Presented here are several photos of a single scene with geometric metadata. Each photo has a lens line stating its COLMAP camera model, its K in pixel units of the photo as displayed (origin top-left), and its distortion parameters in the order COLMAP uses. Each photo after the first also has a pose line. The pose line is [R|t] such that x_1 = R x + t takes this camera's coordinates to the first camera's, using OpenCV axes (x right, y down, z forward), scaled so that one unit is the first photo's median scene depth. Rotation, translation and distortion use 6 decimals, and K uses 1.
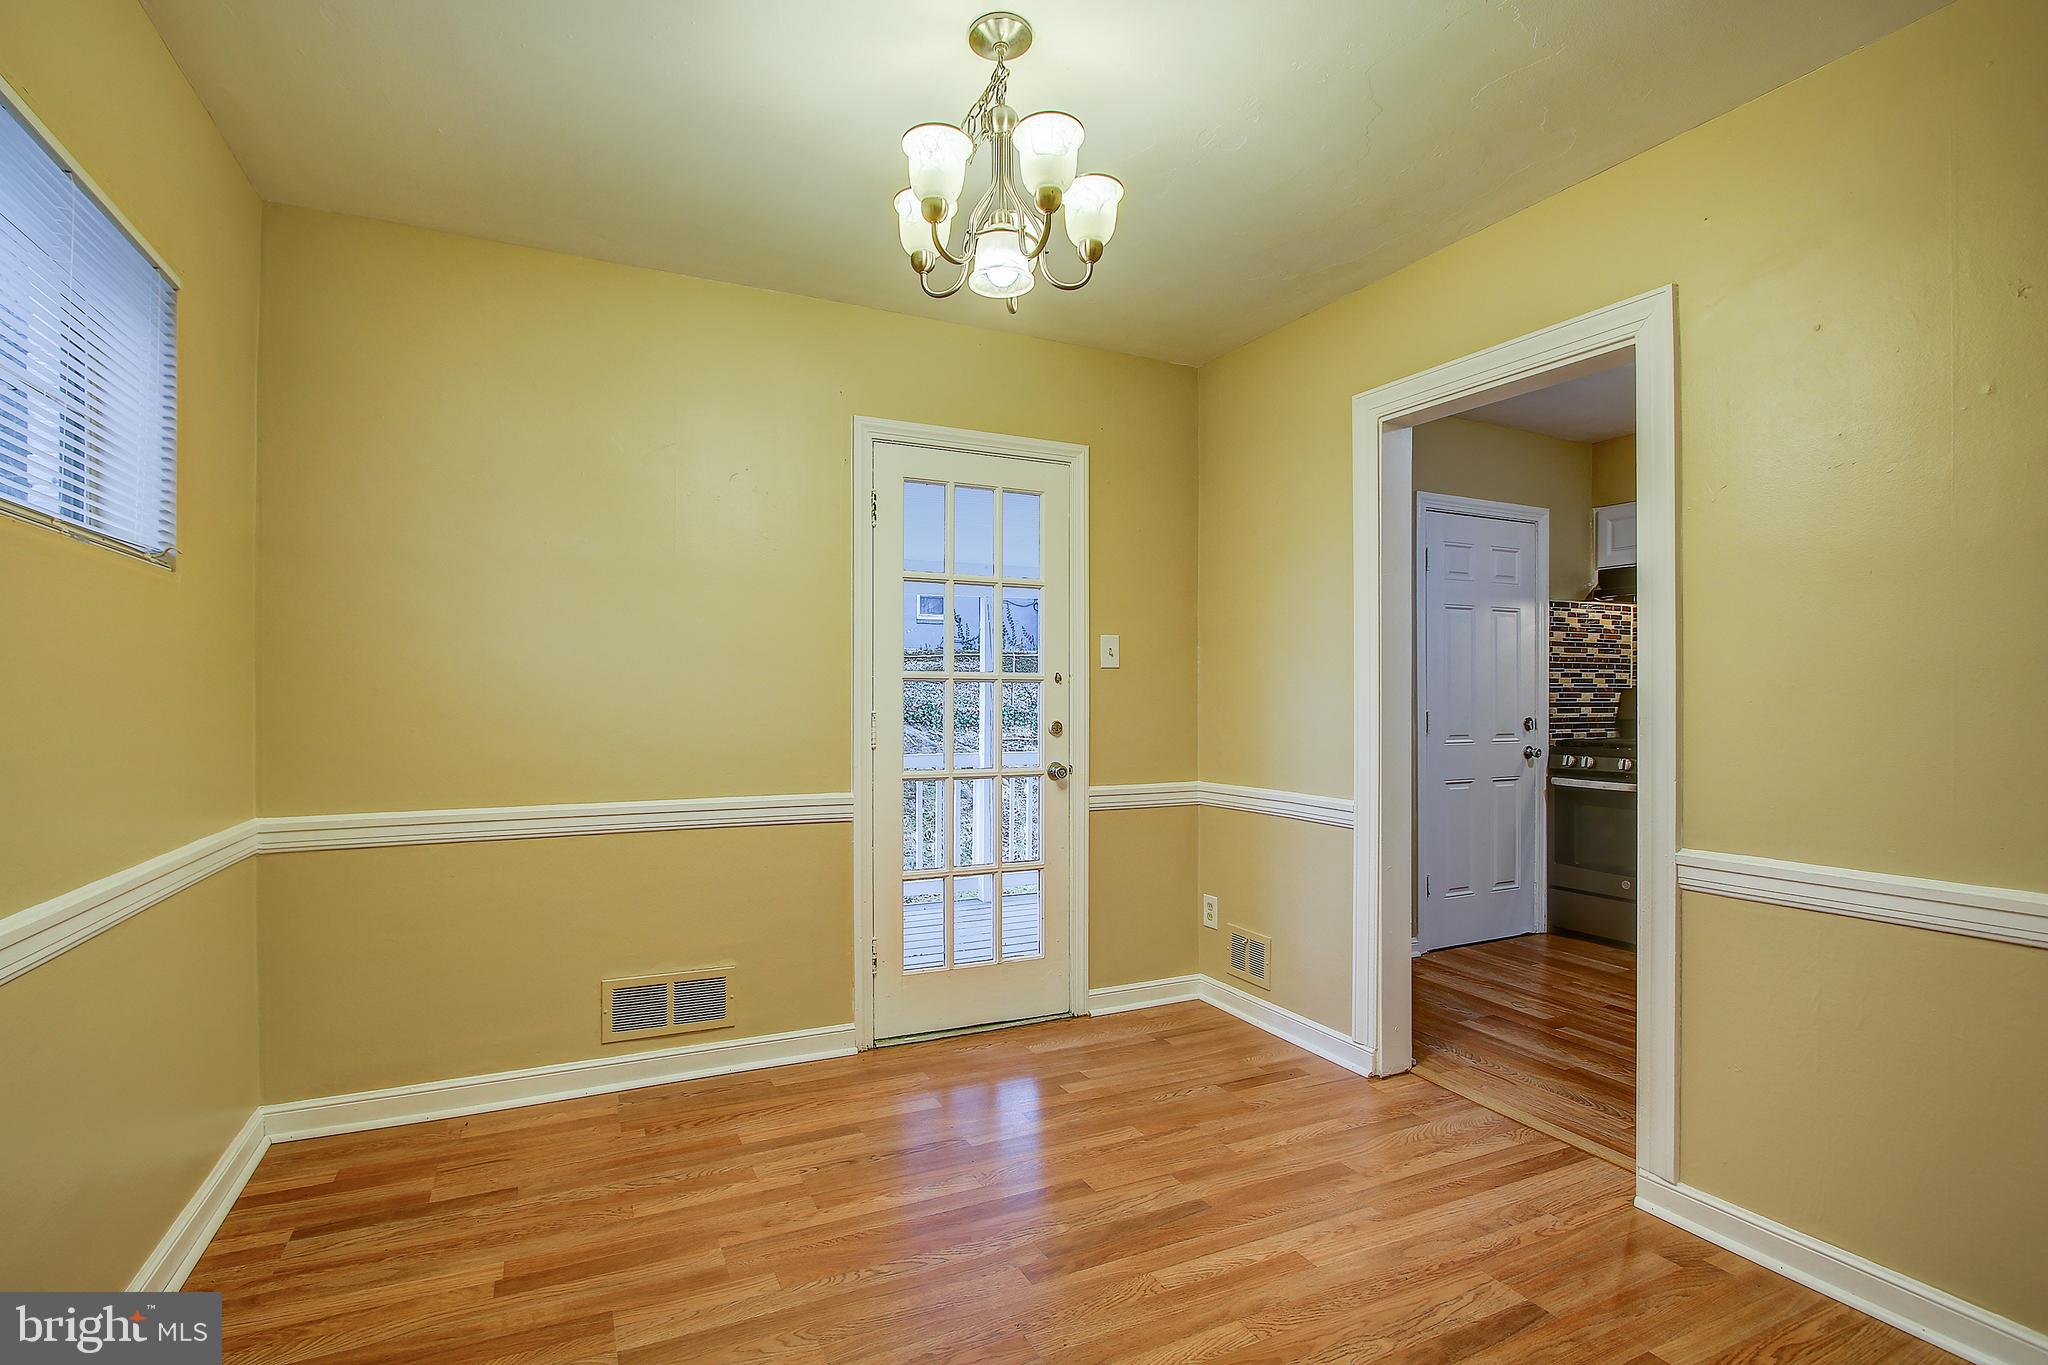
lens RADIAL K [[952.7, 0, 987.3], [0, 952.7, 696.7], [0, 0, 1]] dist [-0.016228, 0.000459]
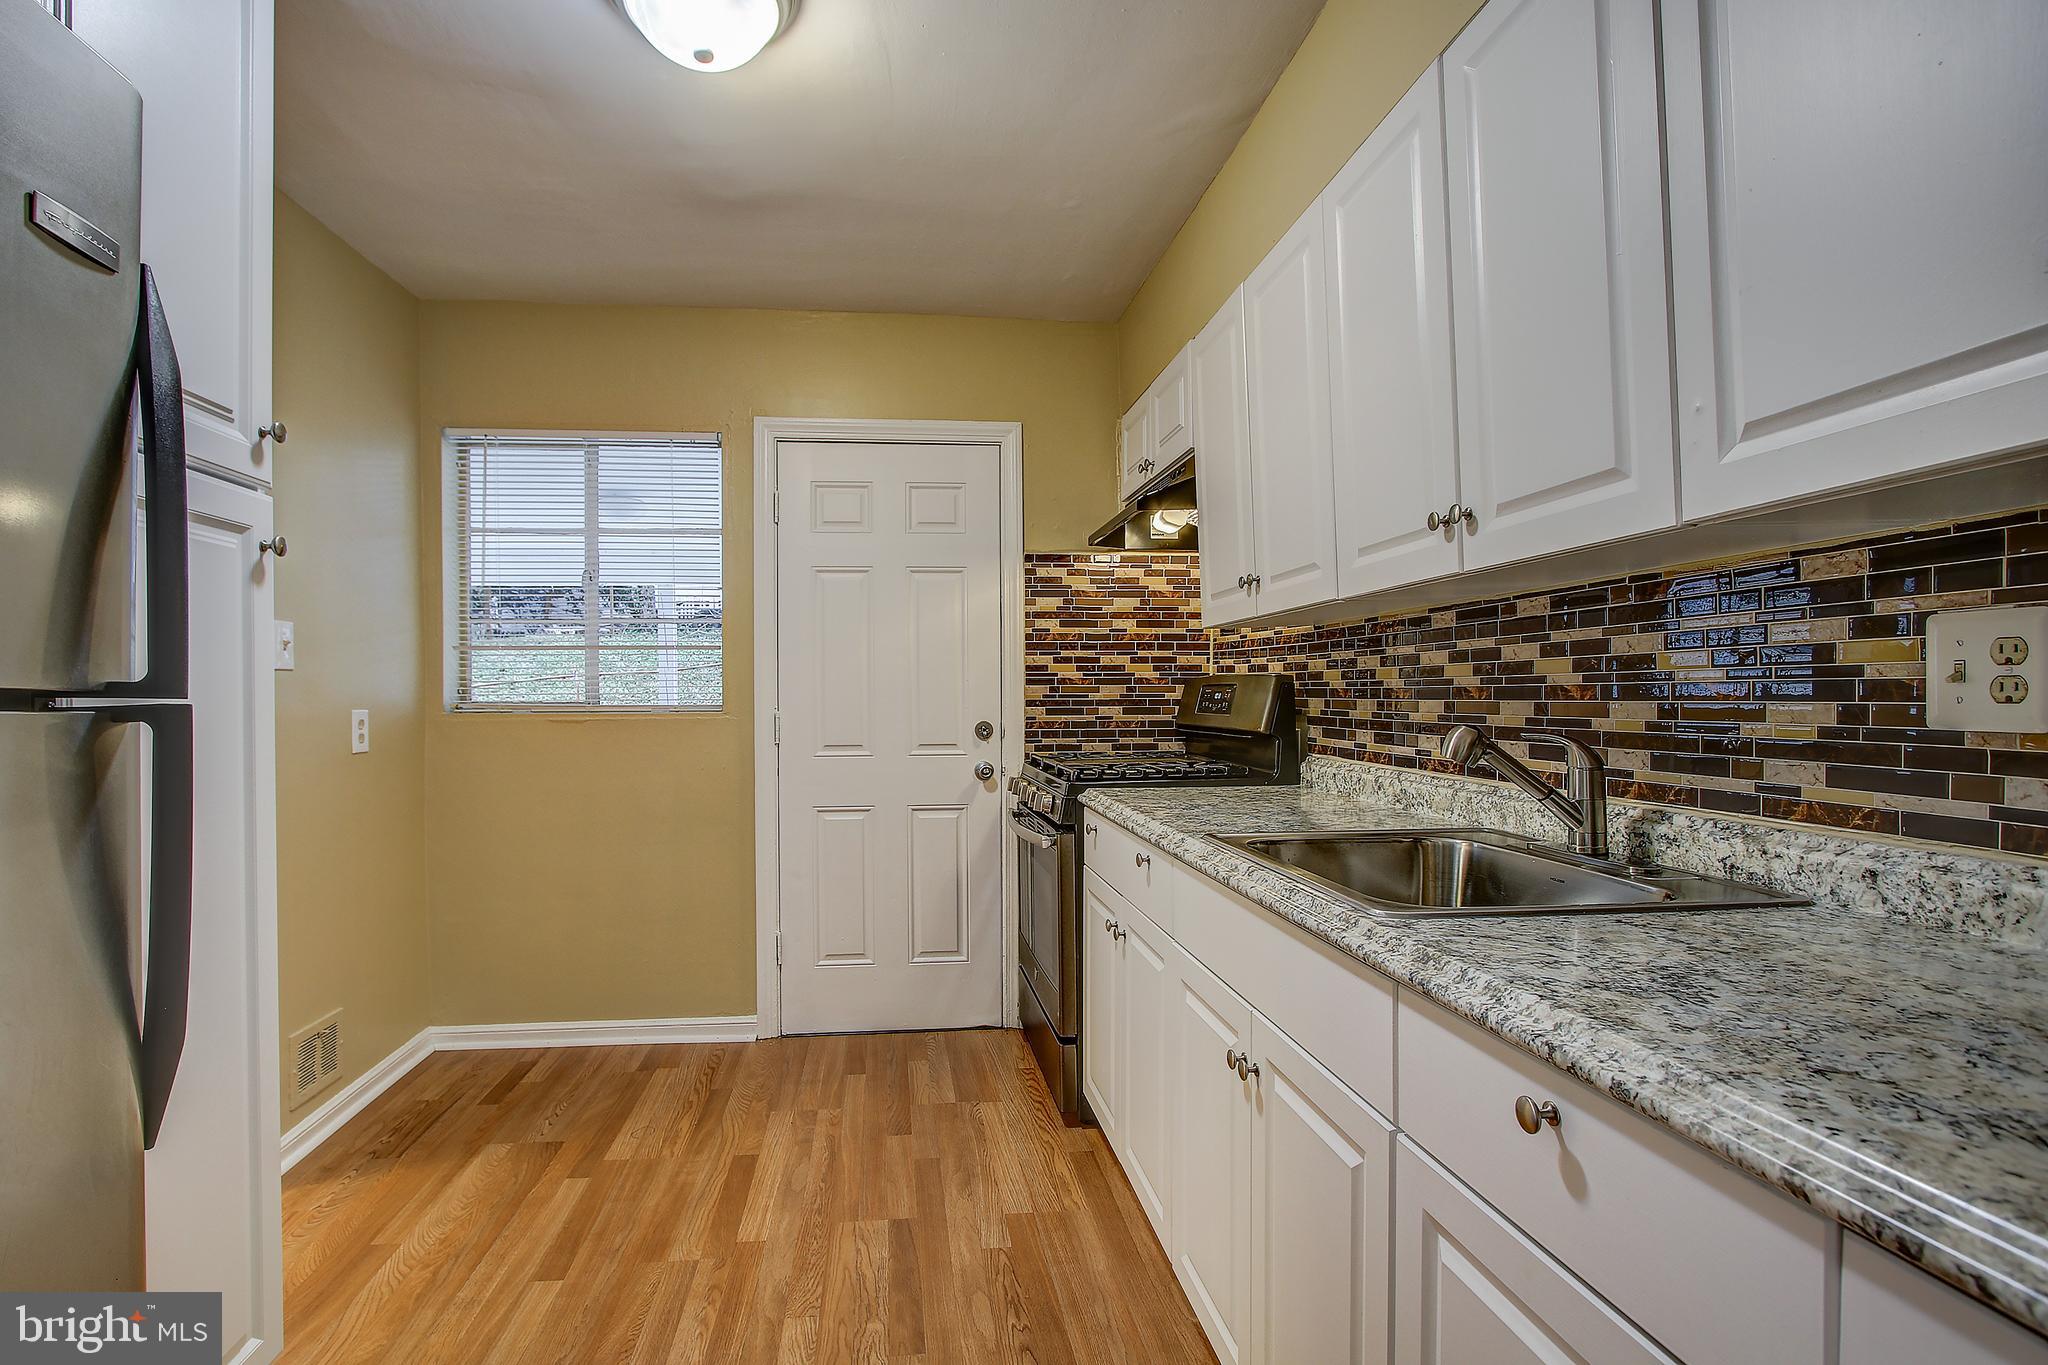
lens RADIAL K [[958.6, 0, 972.9], [0, 958.6, 698.5], [0, 0, 1]] dist [-0.015790, 0.001019]
pose [[0.941501, -0.002409, -0.337002, 1.172833], [0.004700, 0.999971, 0.005983, 0.001168], [0.336977, -0.007217, 0.941485, 0.476689]]
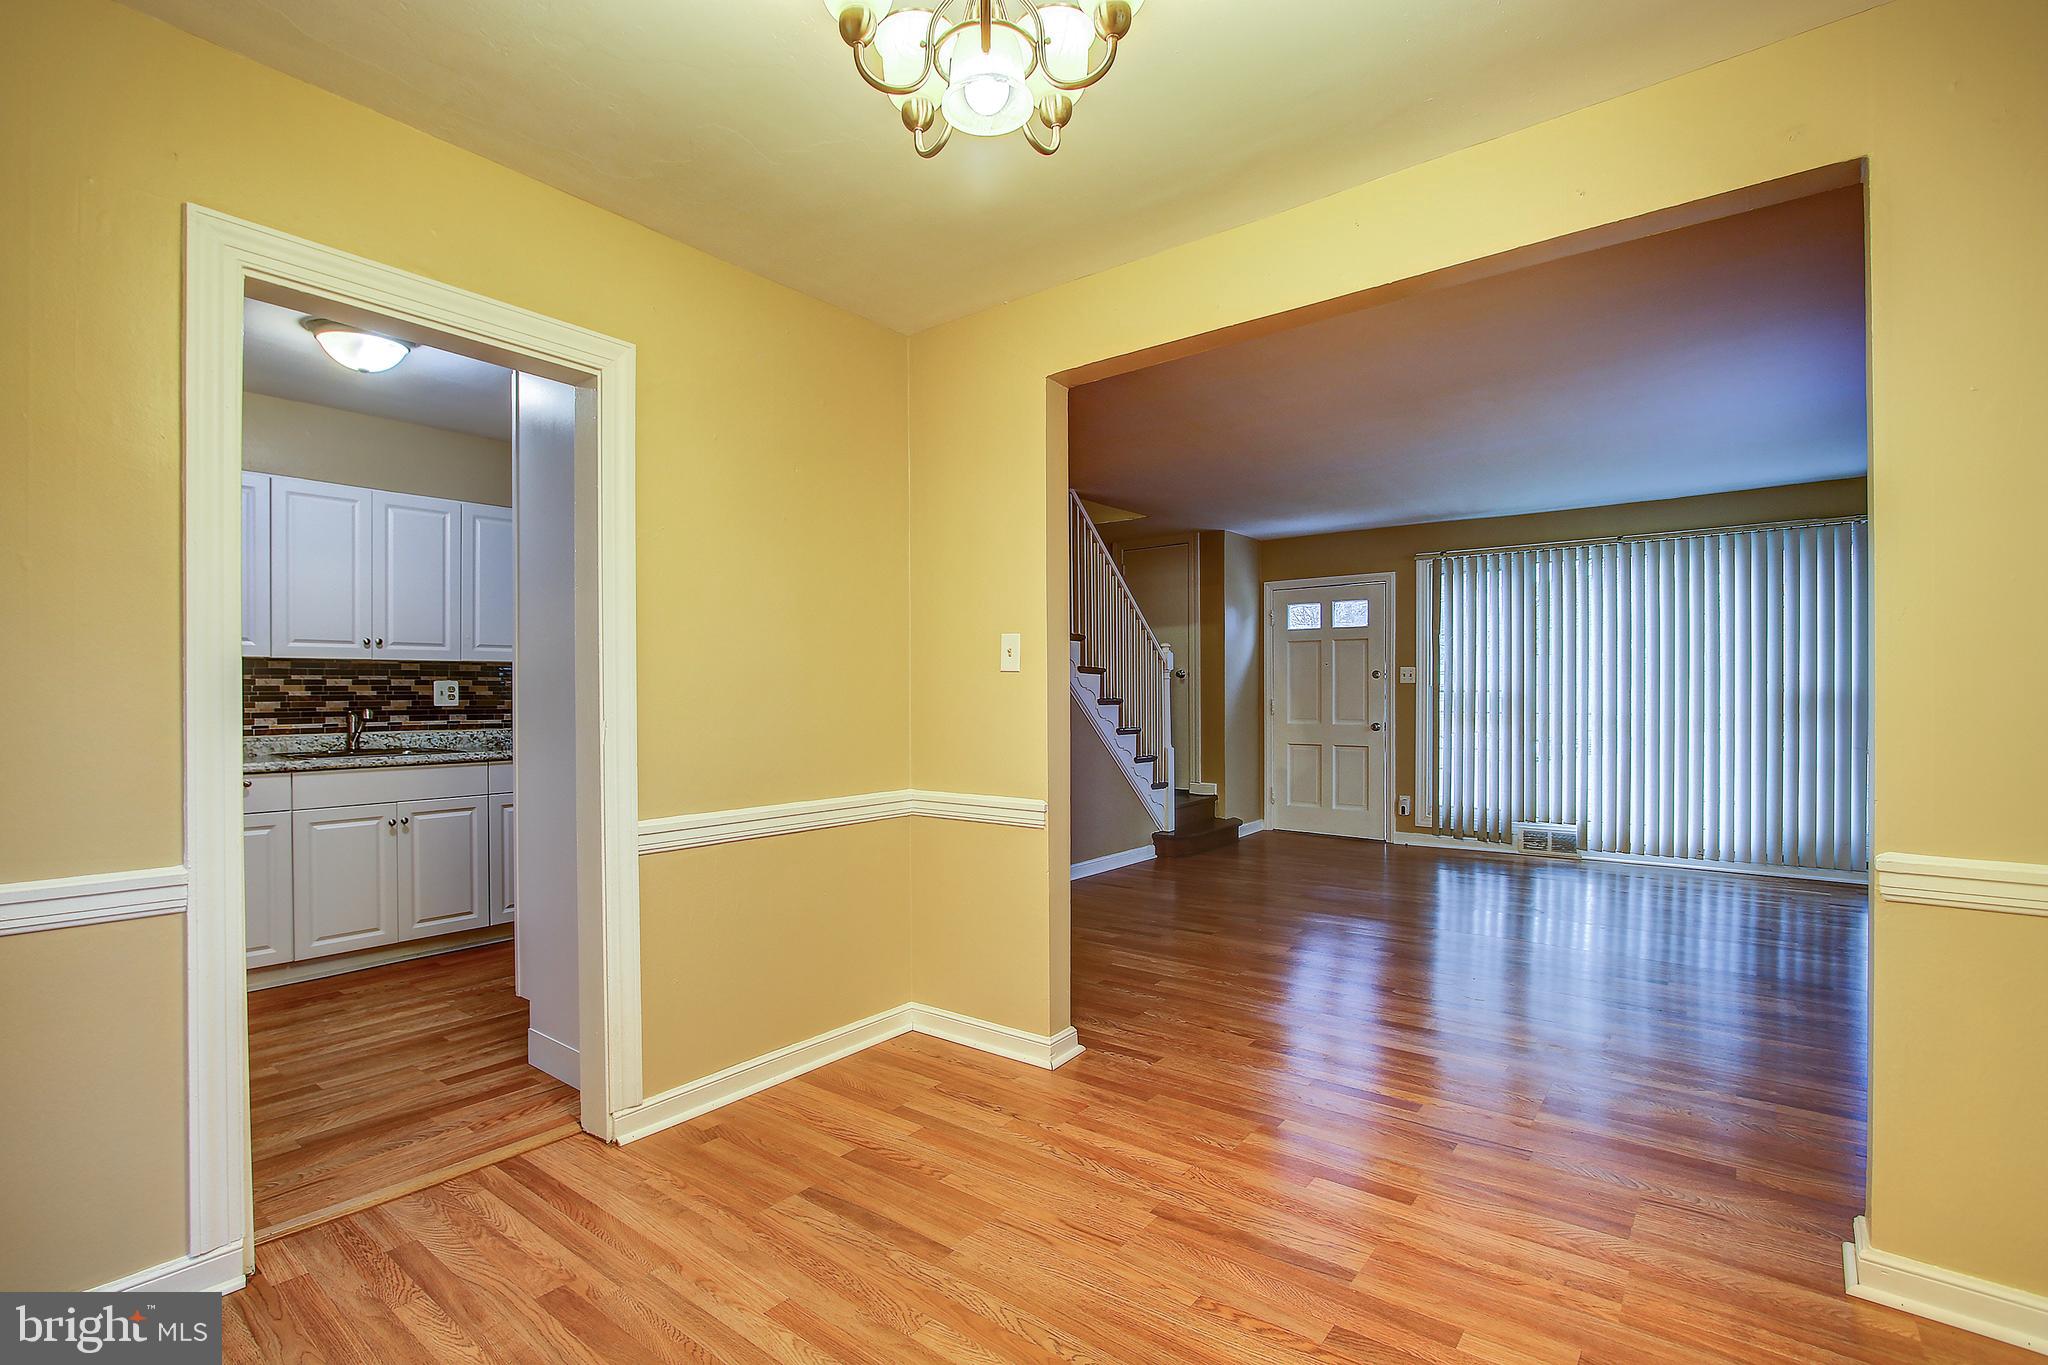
lens RADIAL K [[952.7, 0, 987.3], [0, 952.7, 696.7], [0, 0, 1]] dist [-0.016228, 0.000459]
pose [[-0.440025, -0.002041, 0.897983, -0.371042], [0.002354, 0.999991, 0.003426, -0.002320], [-0.897982, 0.003621, -0.440016, 0.771508]]
